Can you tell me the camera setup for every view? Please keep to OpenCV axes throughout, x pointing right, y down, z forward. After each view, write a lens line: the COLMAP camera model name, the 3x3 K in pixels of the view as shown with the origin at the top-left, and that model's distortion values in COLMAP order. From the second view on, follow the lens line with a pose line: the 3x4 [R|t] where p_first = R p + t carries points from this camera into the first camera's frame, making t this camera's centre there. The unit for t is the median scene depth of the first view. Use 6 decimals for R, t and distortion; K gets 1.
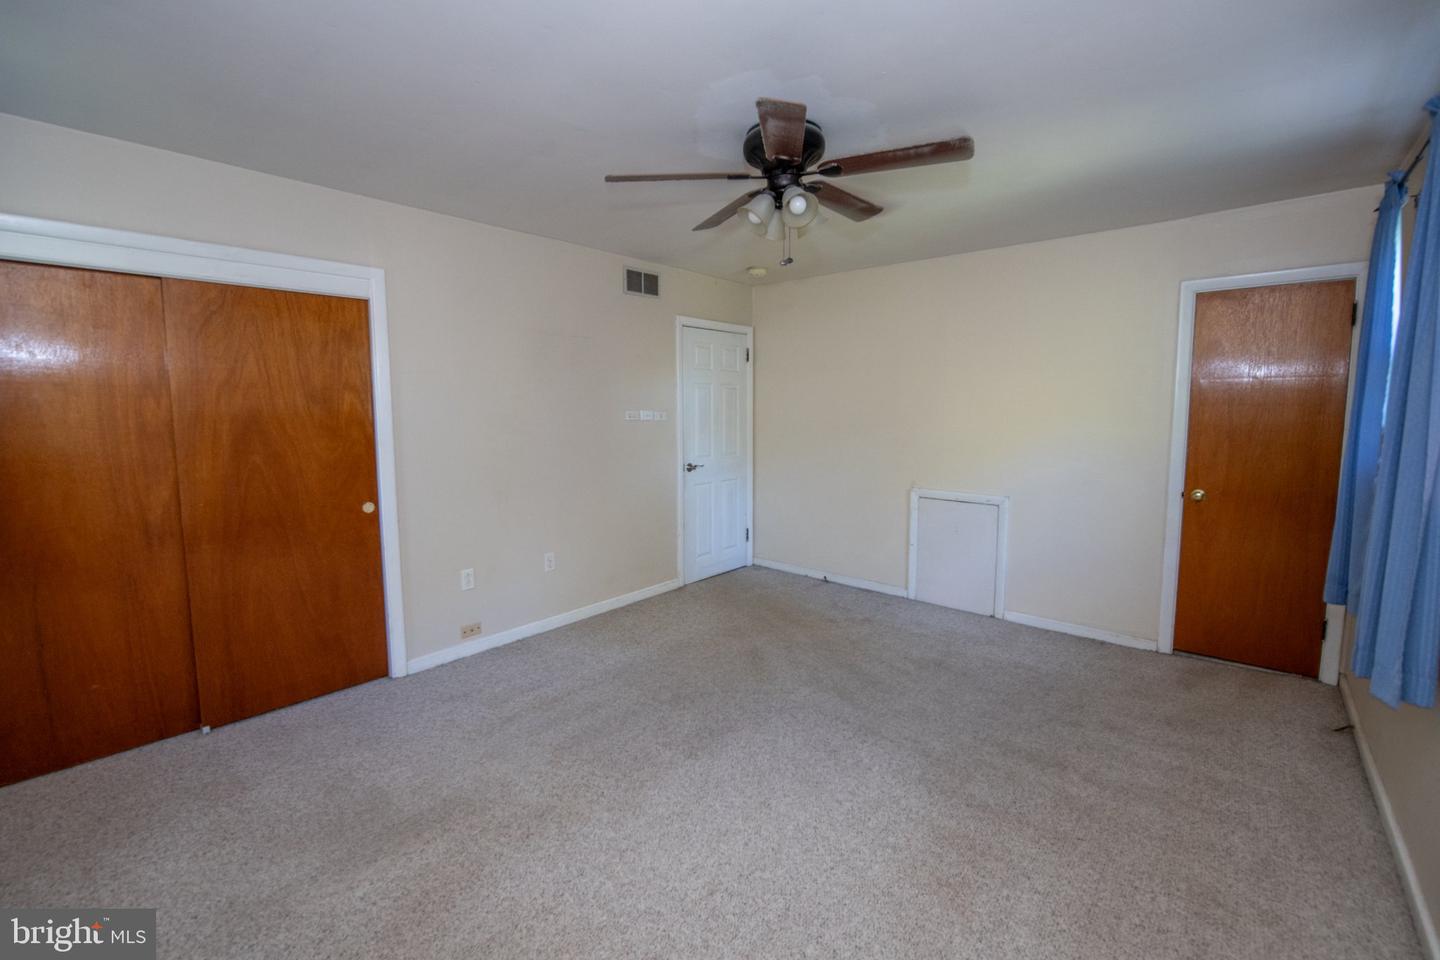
lens RADIAL K [[621.6, 0, 729.1], [0, 621.6, 474.0], [0, 0, 1]] dist [-0.018462, -0.001612]
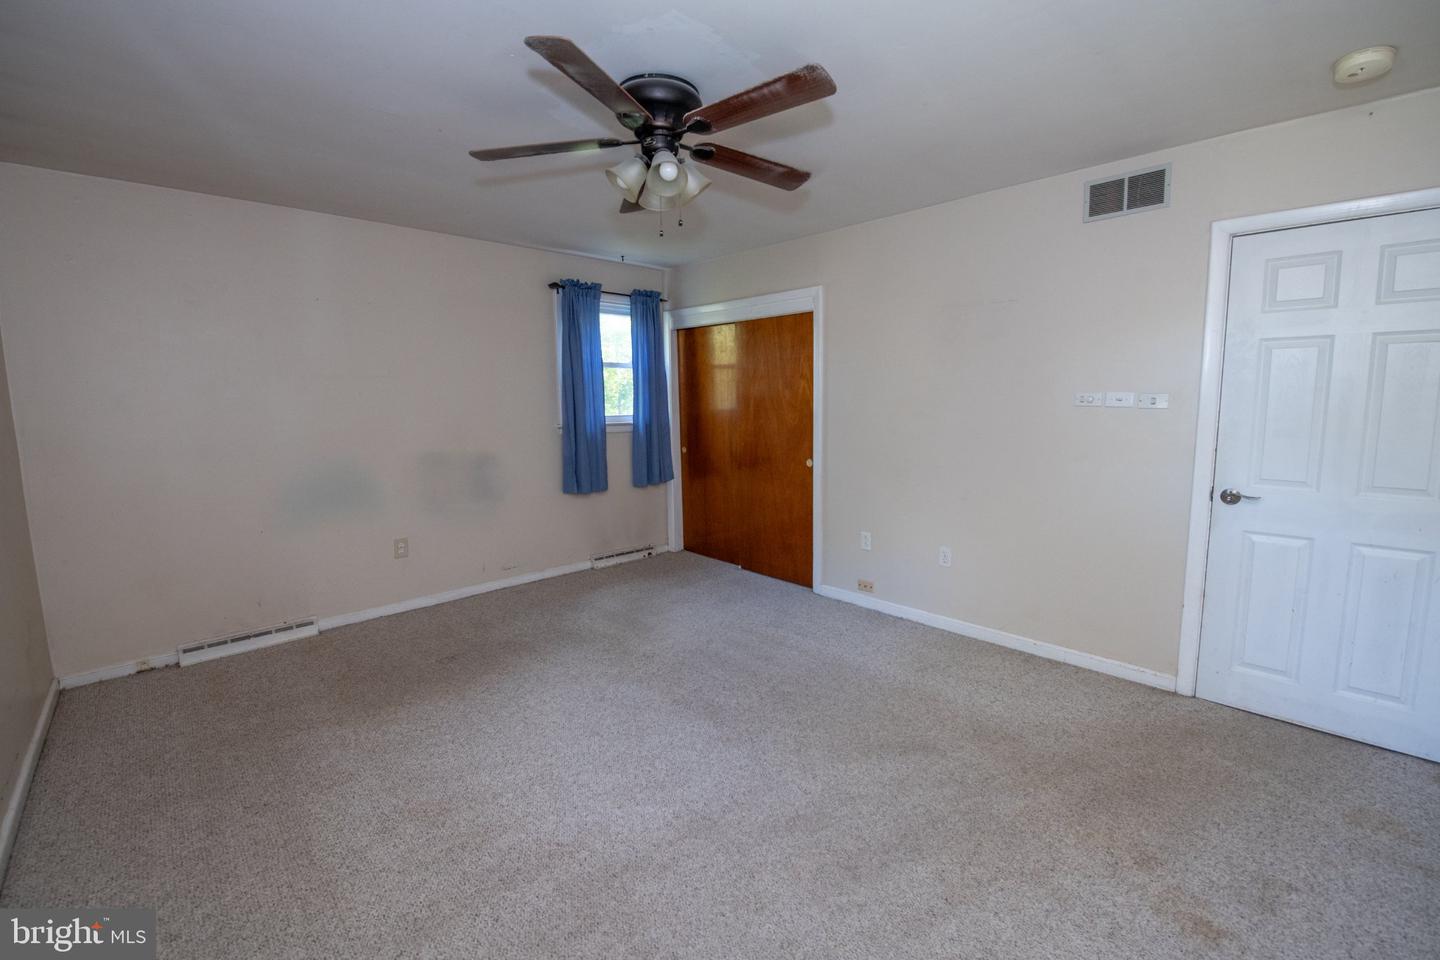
lens RADIAL K [[621.6, 0, 728.7], [0, 621.6, 482.4], [0, 0, 1]] dist [-0.018462, -0.001612]
pose [[-0.120550, 0.140434, -0.982724, 0.800485], [-0.096706, 0.983573, 0.152419, -0.096240], [0.987986, 0.113410, -0.104989, 0.954082]]
